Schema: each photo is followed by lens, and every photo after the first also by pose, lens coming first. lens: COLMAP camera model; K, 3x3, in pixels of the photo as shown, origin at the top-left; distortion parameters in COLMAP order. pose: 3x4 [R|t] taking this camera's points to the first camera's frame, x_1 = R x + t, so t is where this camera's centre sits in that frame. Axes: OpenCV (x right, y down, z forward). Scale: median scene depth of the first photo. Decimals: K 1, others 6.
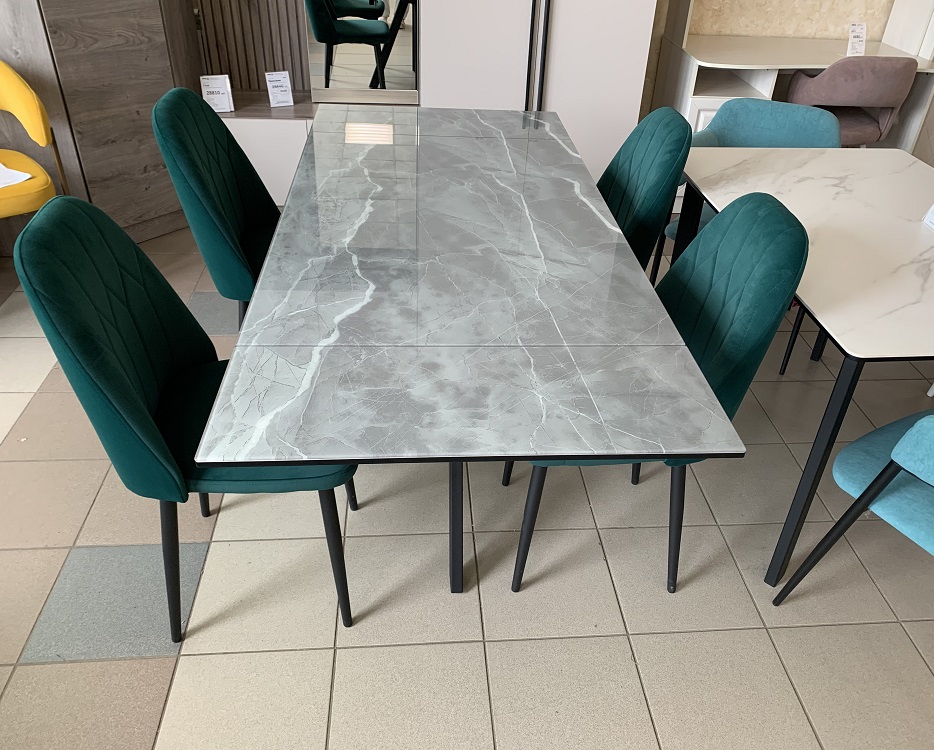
lens RADIAL K [[781.1, 0, 486.9], [0, 781.1, 357.4], [0, 0, 1]] dist [0.016333, -0.009667]
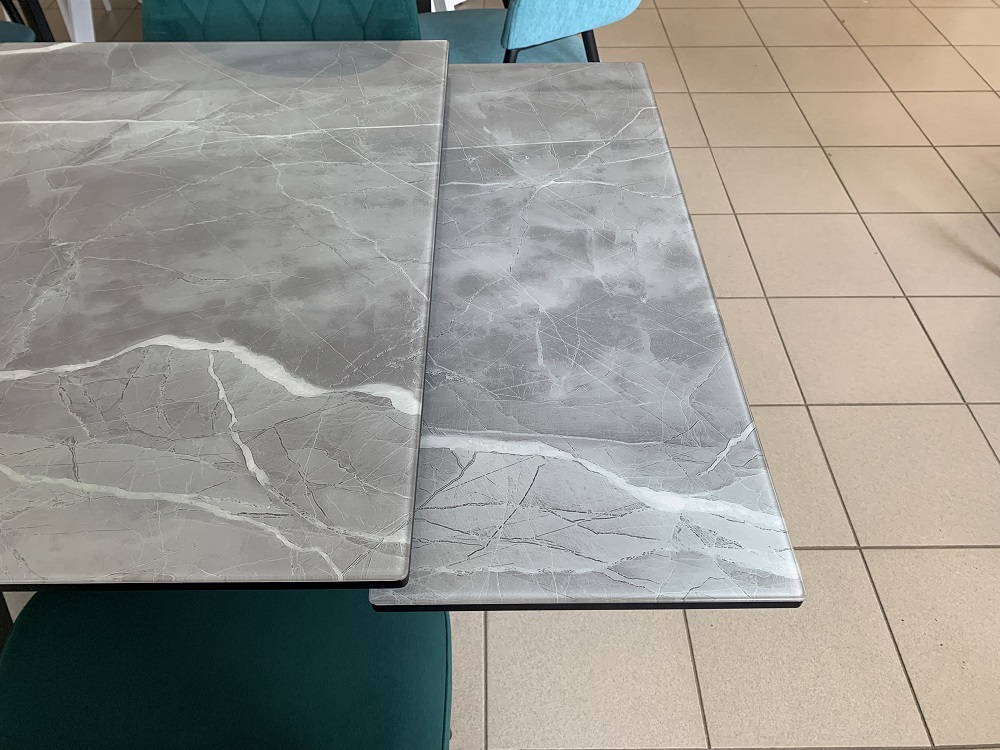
lens RADIAL K [[774.6, 0, 495.7], [0, 774.6, 364.9], [0, 0, 1]] dist [0.022395, -0.018648]
pose [[0.083759, -0.759419, 0.645187, -0.342990], [0.549442, 0.575344, 0.605881, -0.197993], [-0.831323, 0.303745, 0.465447, 0.546048]]
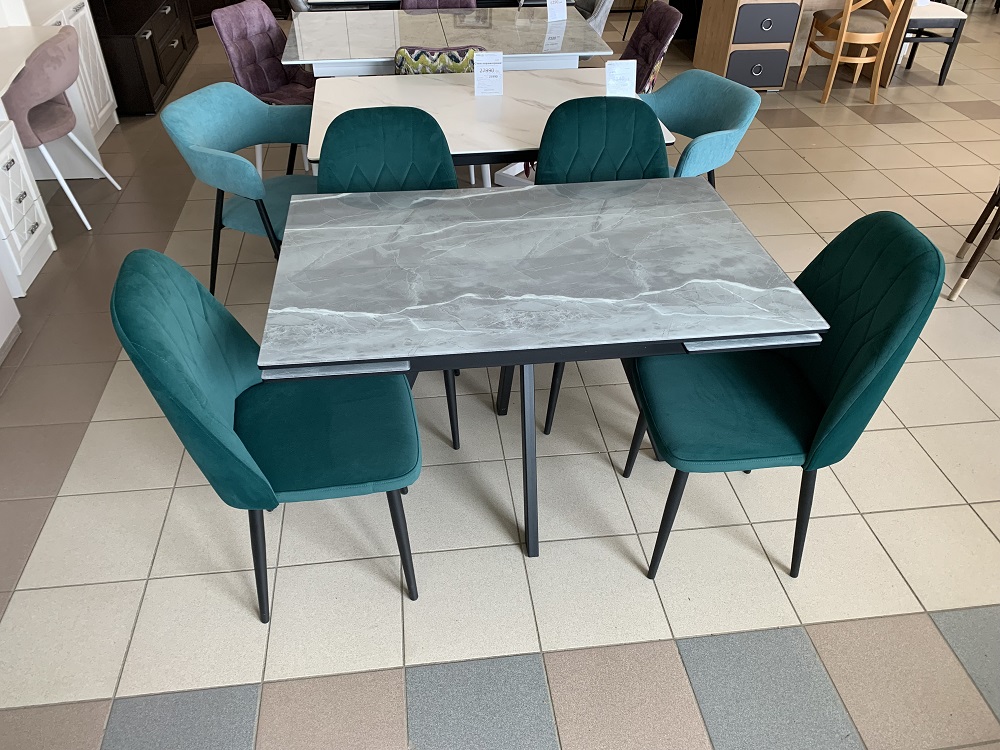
lens RADIAL K [[774.6, 0, 491.9], [0, 774.6, 365.8], [0, 0, 1]] dist [0.022395, -0.018648]
pose [[-0.030406, -0.645963, 0.762763, -0.919908], [0.542690, 0.630174, 0.555309, -0.682584], [-0.839382, 0.430829, 0.331397, 0.767233]]
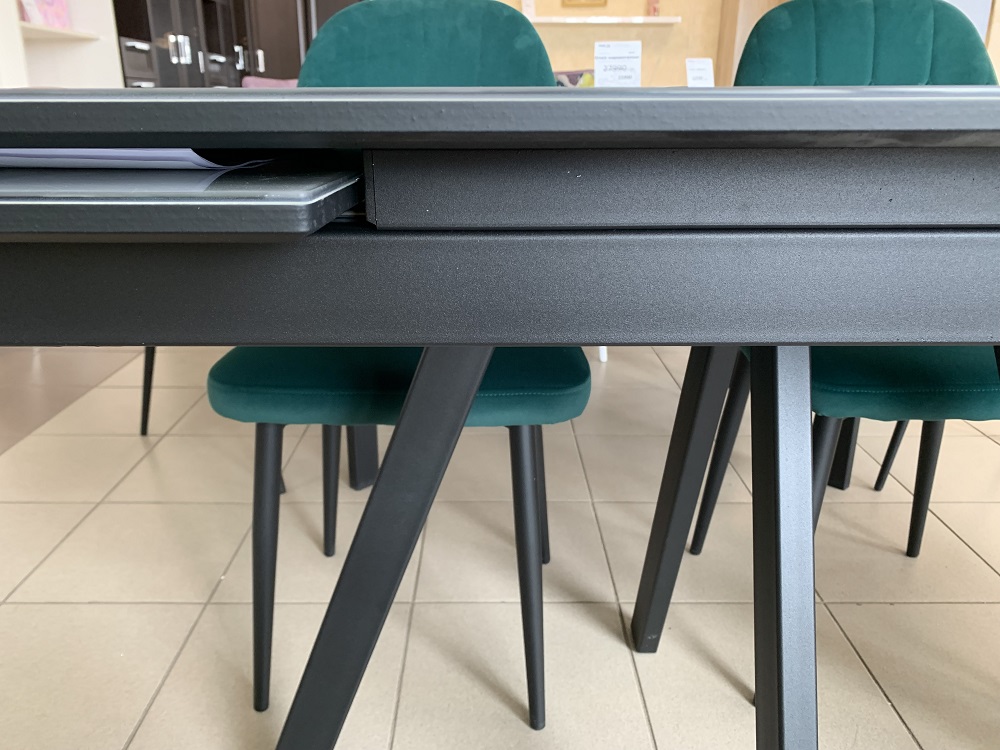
lens RADIAL K [[774.6, 0, 487.4], [0, 774.6, 365.2], [0, 0, 1]] dist [0.022395, -0.018648]
pose [[0.092498, -0.367355, 0.925470, -0.413500], [0.553953, 0.791321, 0.258741, -0.251885], [-0.827394, 0.488734, 0.276693, 1.073549]]
